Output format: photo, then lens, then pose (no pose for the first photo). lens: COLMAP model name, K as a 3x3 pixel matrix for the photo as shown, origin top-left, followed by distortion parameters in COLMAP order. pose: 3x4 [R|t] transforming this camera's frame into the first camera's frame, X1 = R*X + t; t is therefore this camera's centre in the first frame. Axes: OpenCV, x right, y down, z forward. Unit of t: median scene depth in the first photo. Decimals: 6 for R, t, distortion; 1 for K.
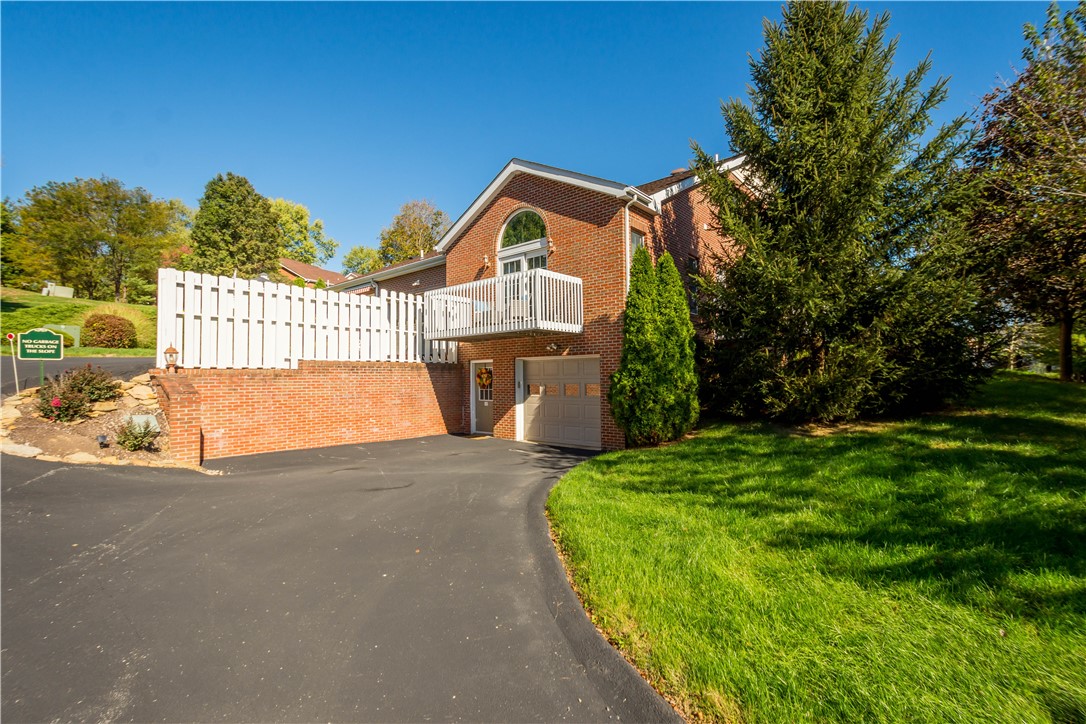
lens RADIAL K [[477.0, 0, 541.7], [0, 477.0, 354.8], [0, 0, 1]] dist [0.011790, -0.004217]
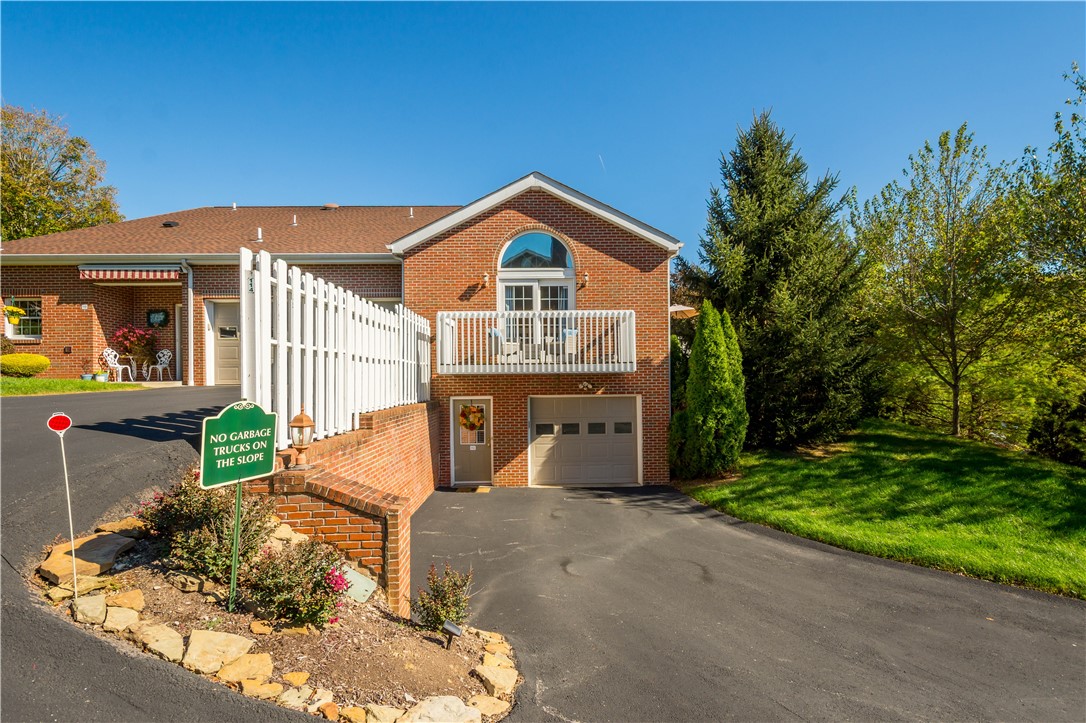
lens RADIAL K [[477.0, 0, 540.9], [0, 477.0, 372.8], [0, 0, 1]] dist [0.011790, -0.004217]
pose [[0.744416, 0.010348, 0.667636, -0.643086], [-0.029503, 0.999413, 0.017405, -0.052458], [-0.667064, -0.032654, 0.744285, 0.318604]]
